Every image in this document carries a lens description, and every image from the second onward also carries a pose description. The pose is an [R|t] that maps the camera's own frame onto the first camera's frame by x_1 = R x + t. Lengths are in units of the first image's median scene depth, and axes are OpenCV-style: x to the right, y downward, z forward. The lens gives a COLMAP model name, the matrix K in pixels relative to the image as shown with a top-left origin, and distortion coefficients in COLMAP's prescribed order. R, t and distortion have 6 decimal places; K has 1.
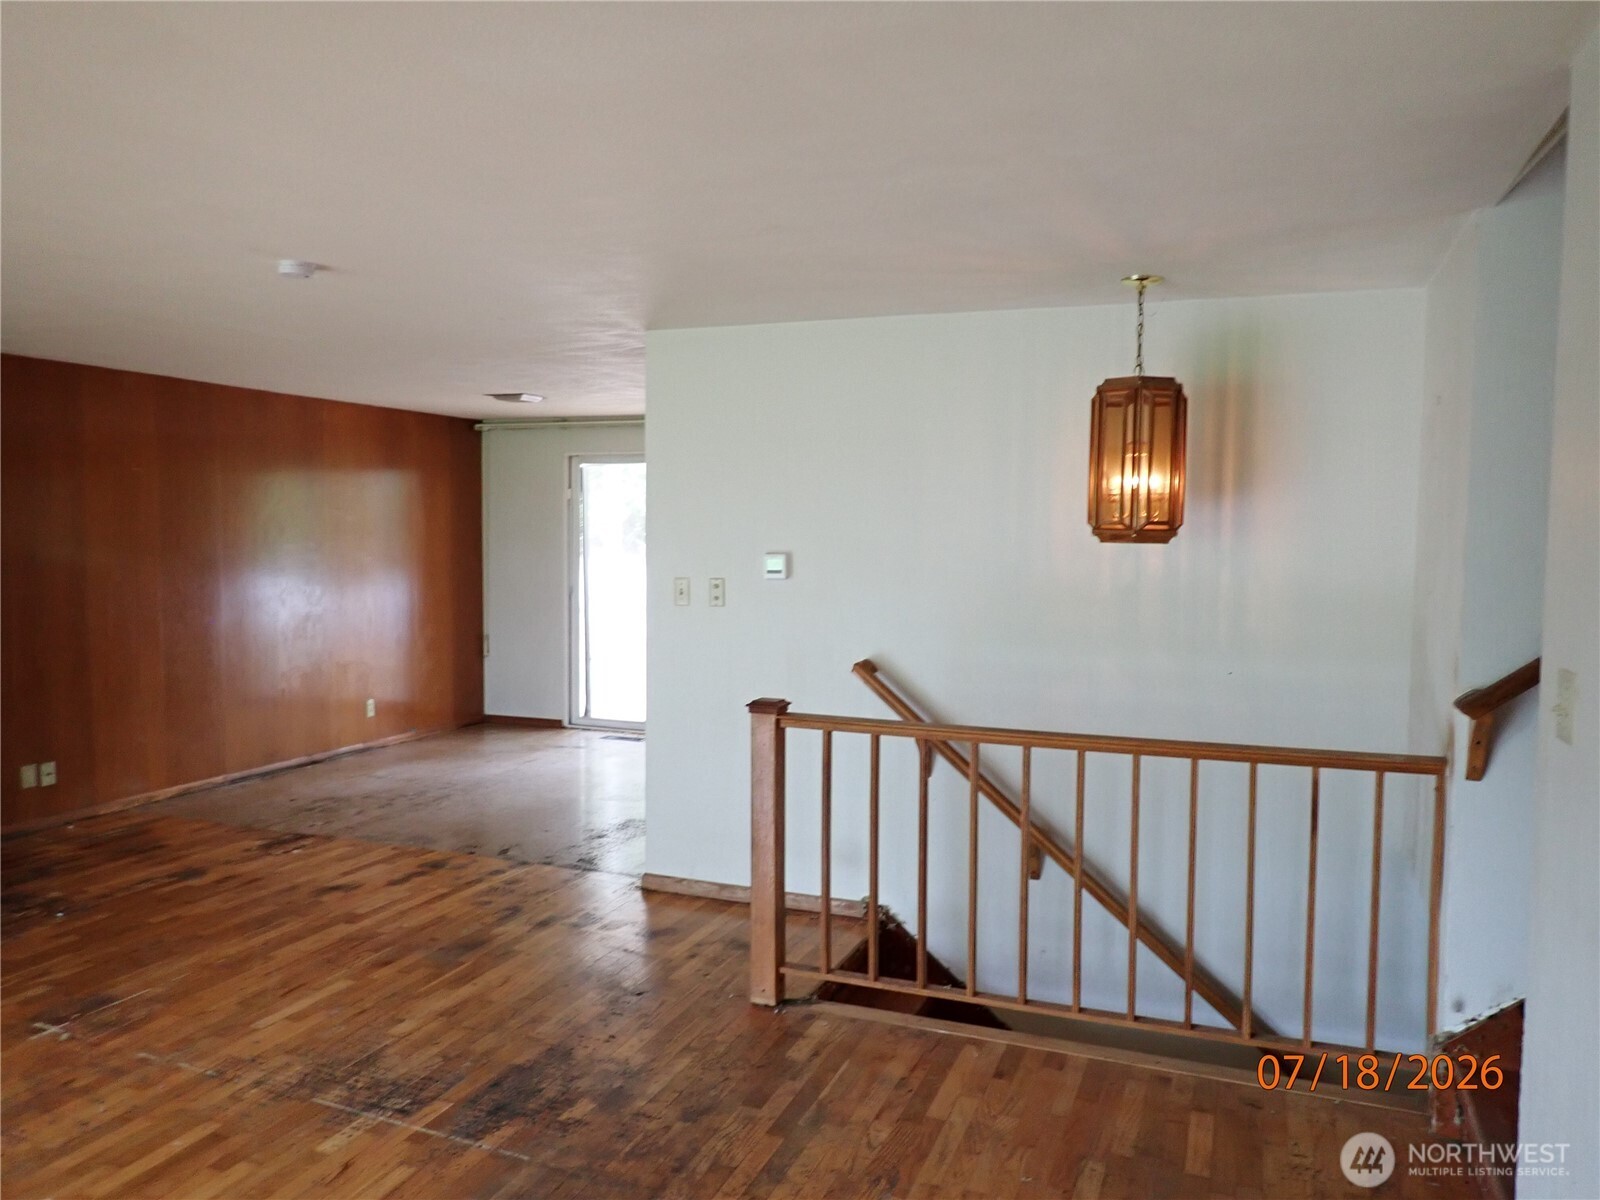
lens RADIAL K [[1173.4, 0, 792.4], [0, 1173.4, 606.4], [0, 0, 1]] dist [0.000444, -0.007203]
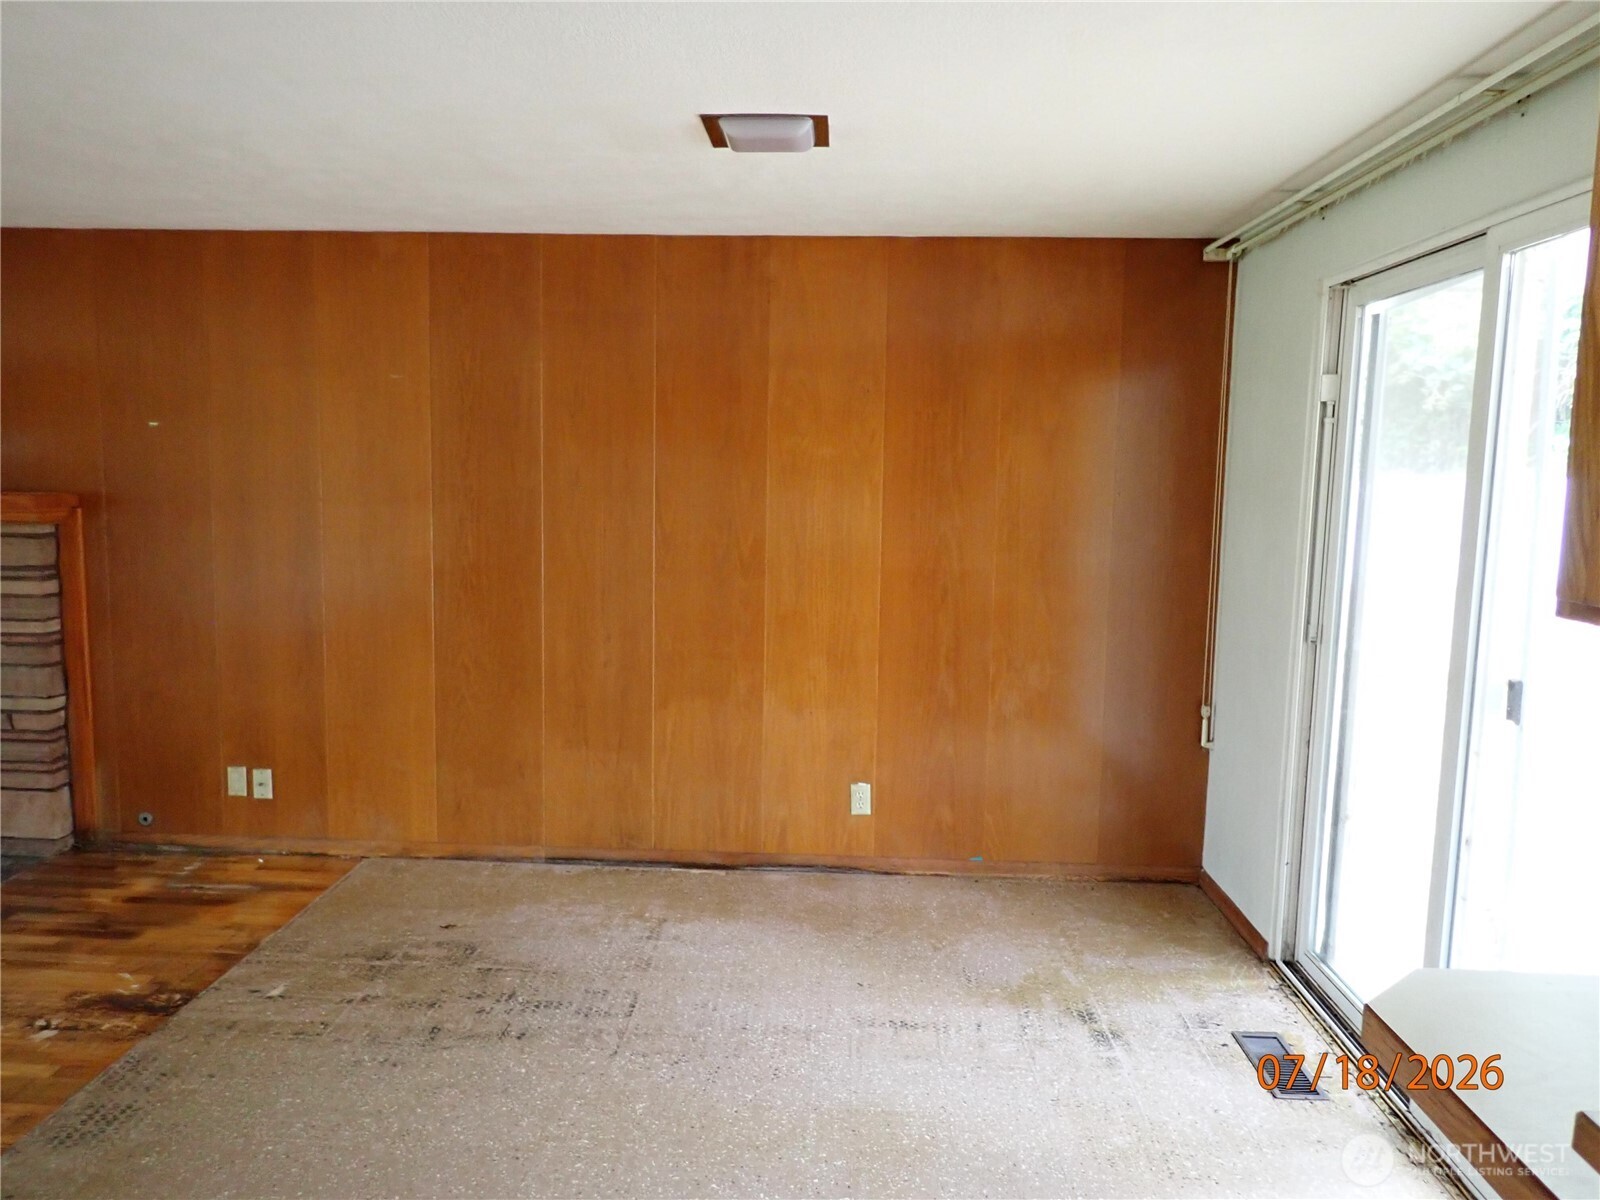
lens RADIAL K [[1173.4, 0, 792.5], [0, 1173.4, 611.9], [0, 0, 1]] dist [0.000444, -0.007203]
pose [[0.320831, 0.121307, -0.939336, 0.230957], [-0.075100, 0.991900, 0.102445, -0.091184], [0.944154, 0.037677, 0.327342, 1.292633]]
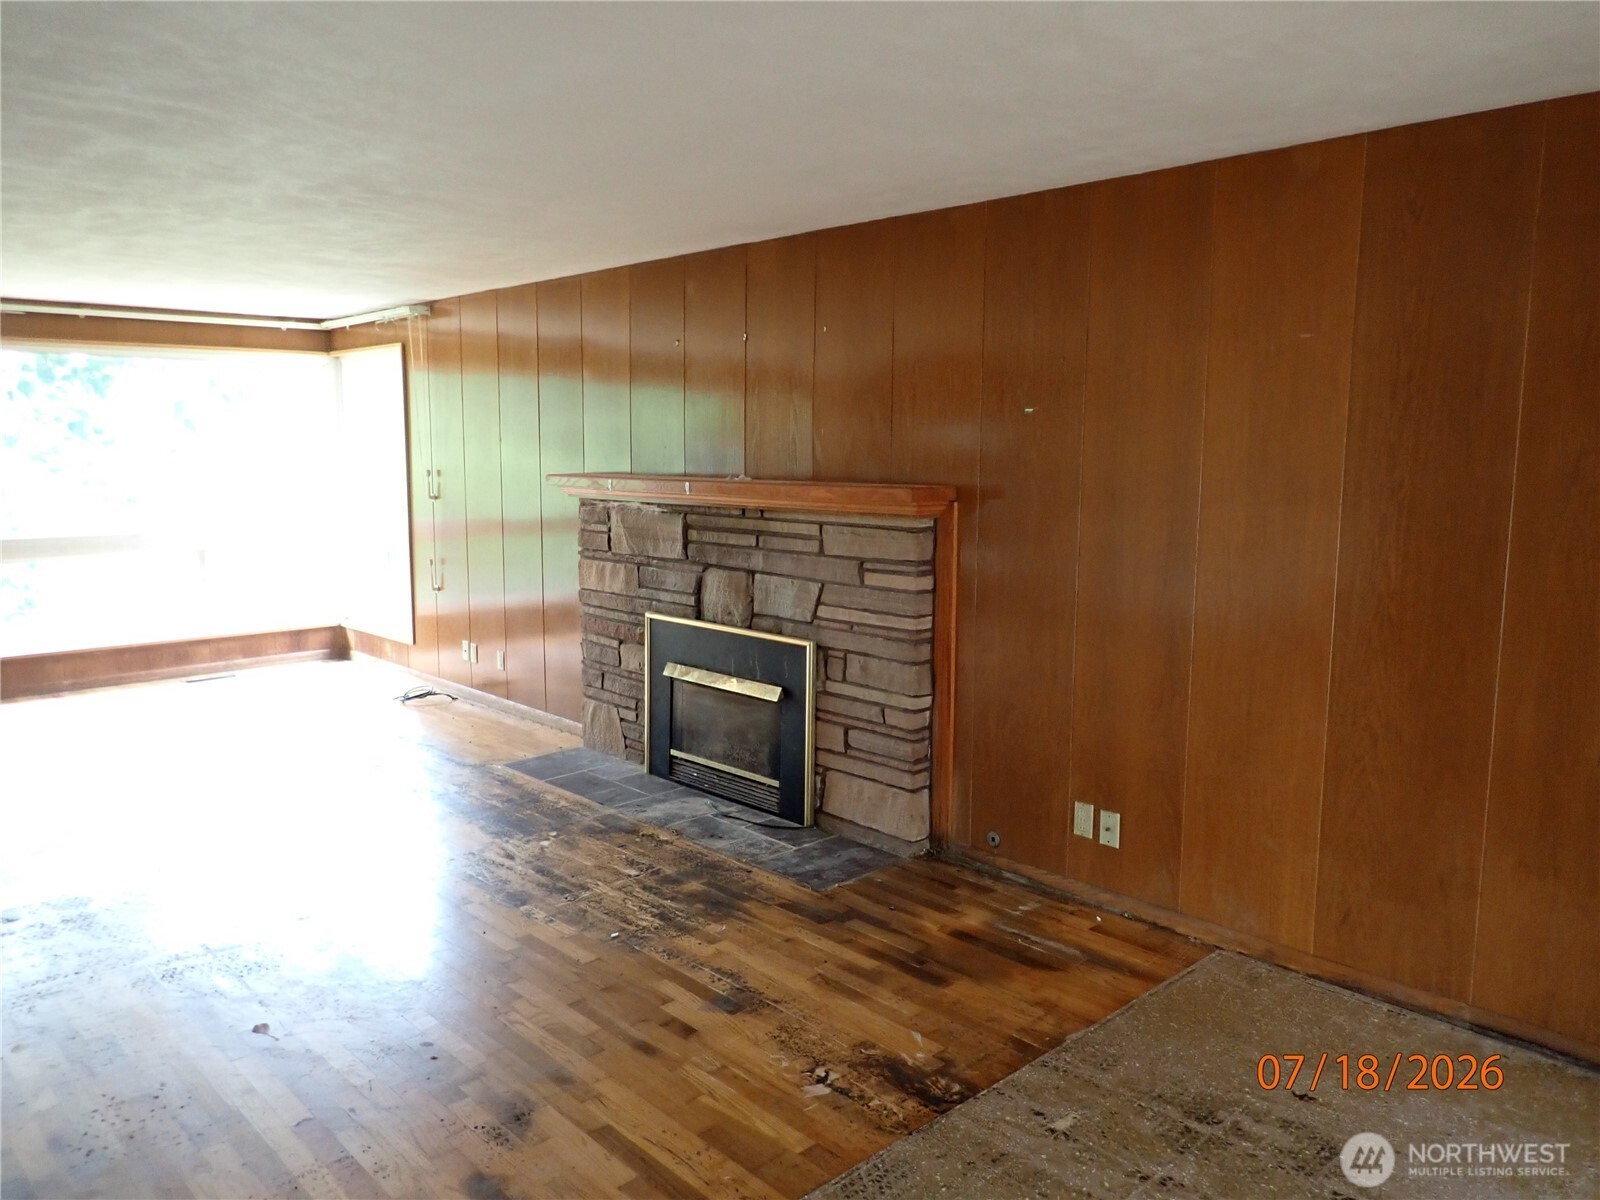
lens RADIAL K [[1173.4, 0, 800.3], [0, 1173.4, 599.2], [0, 0, 1]] dist [0.000444, -0.007203]
pose [[-0.429479, 0.116814, -0.895490, 0.019331], [-0.057233, 0.986085, 0.156080, -0.093906], [0.901261, 0.118284, -0.416817, 1.329341]]
